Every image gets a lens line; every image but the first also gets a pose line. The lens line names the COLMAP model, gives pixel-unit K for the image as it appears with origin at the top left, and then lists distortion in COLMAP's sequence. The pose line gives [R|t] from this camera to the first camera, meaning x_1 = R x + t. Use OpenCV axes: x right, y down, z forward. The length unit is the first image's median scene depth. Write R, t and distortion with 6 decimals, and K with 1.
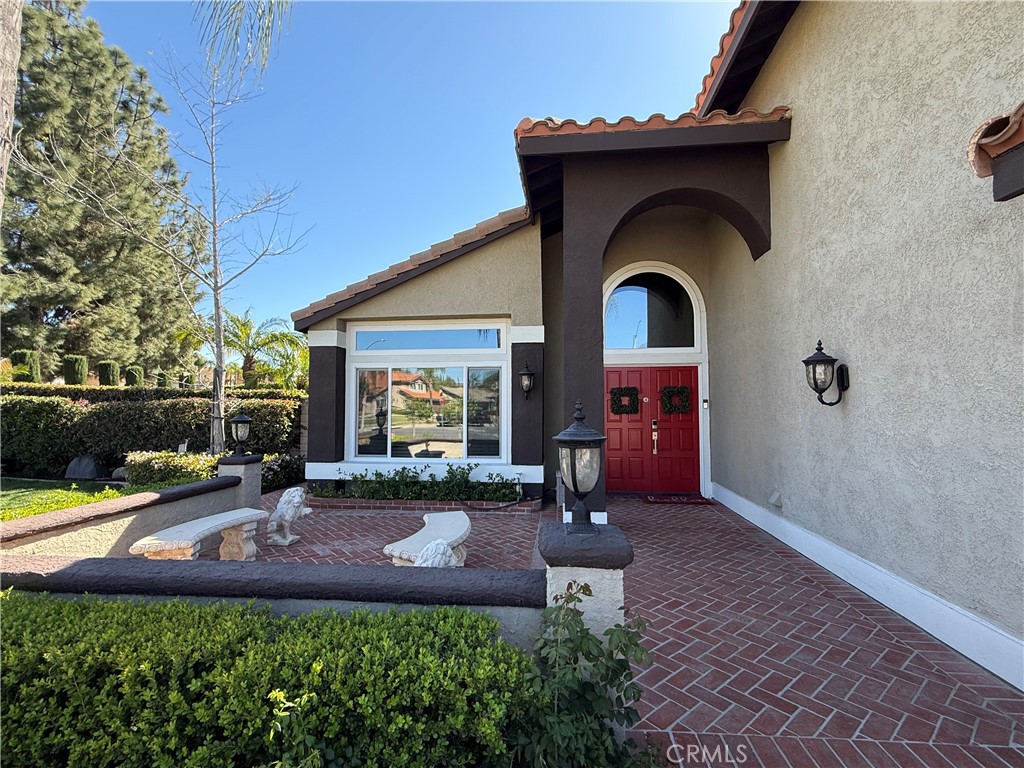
lens RADIAL K [[461.8, 0, 510.8], [0, 461.8, 380.0], [0, 0, 1]] dist [-0.001063, 0.000342]
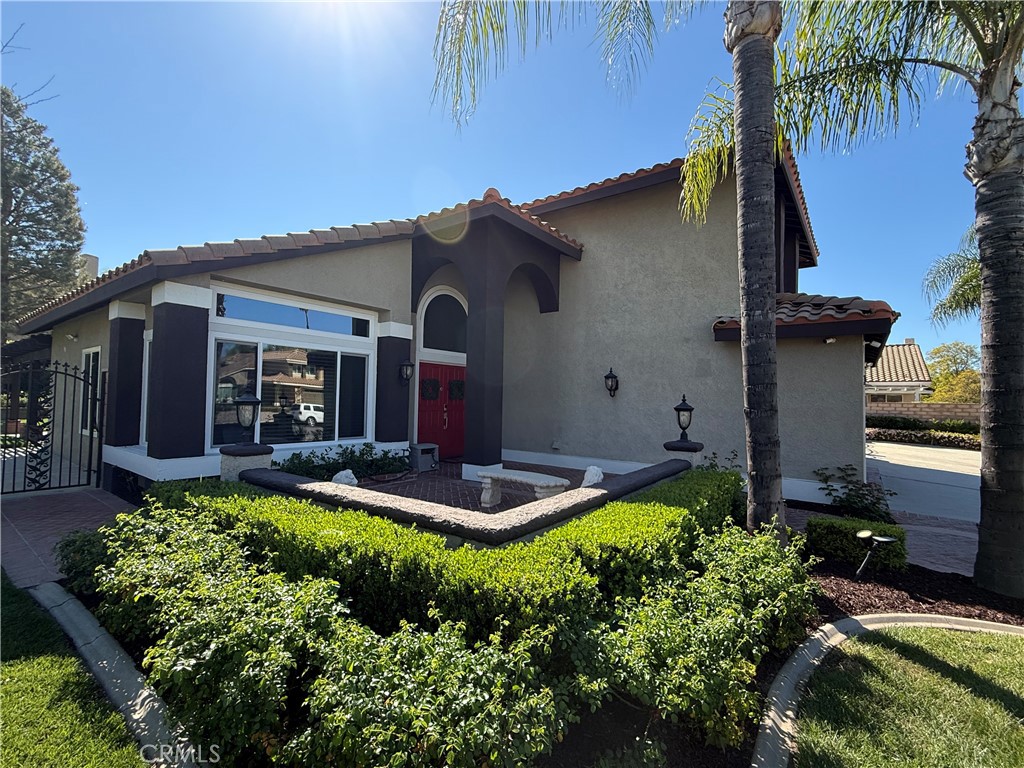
lens RADIAL K [[461.8, 0, 510.1], [0, 461.8, 386.1], [0, 0, 1]] dist [-0.001063, 0.000342]
pose [[0.506936, 0.036374, 0.861216, -1.110450], [-0.071712, 0.997425, 0.000085, 0.027949], [-0.858995, -0.061803, 0.508239, 0.210181]]
